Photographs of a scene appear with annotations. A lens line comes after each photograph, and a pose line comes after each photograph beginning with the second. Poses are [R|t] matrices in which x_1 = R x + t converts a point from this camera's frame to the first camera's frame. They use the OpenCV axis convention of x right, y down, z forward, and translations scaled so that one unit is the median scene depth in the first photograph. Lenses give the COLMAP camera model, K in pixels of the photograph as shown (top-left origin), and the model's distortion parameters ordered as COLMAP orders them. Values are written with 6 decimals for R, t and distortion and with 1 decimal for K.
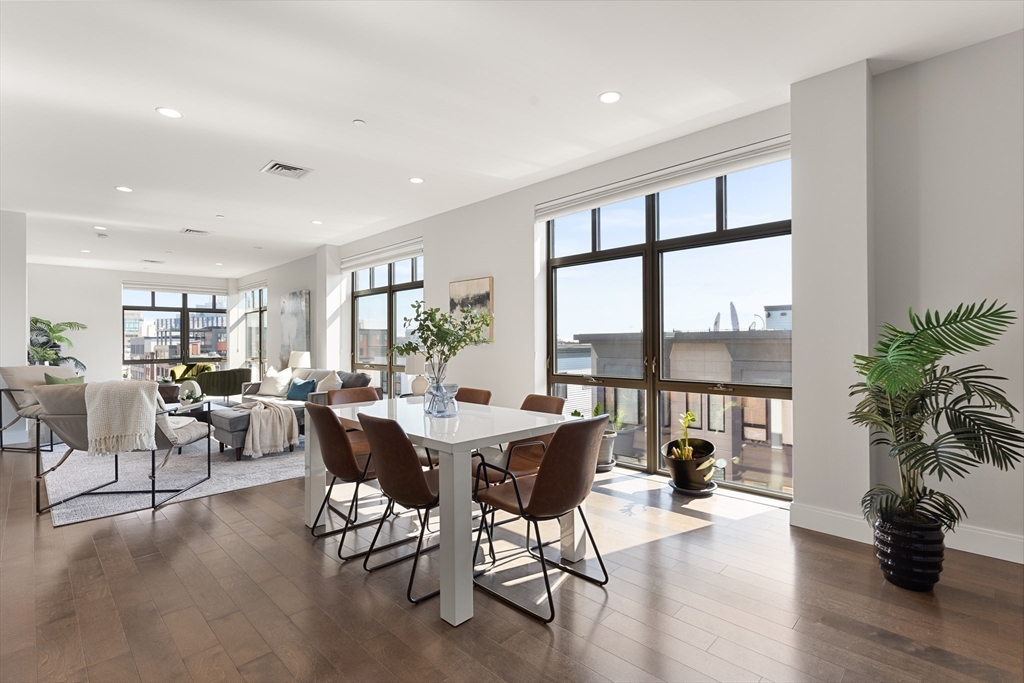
lens RADIAL K [[482.5, 0, 512.4], [0, 482.5, 341.7], [0, 0, 1]] dist [0.021456, 0.000813]
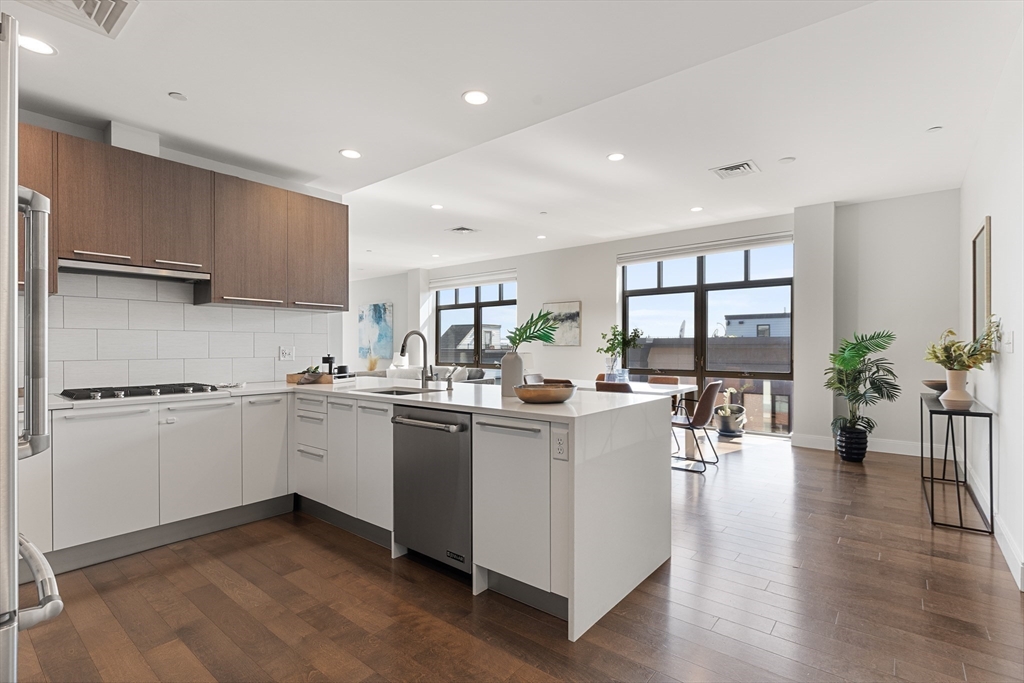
lens RADIAL K [[482.5, 0, 511.8], [0, 482.5, 344.8], [0, 0, 1]] dist [0.021456, 0.000813]
pose [[0.996059, 0.005567, 0.088518, -0.551638], [-0.005498, 0.999984, -0.001023, -0.000926], [-0.088522, 0.000532, 0.996074, -0.631587]]
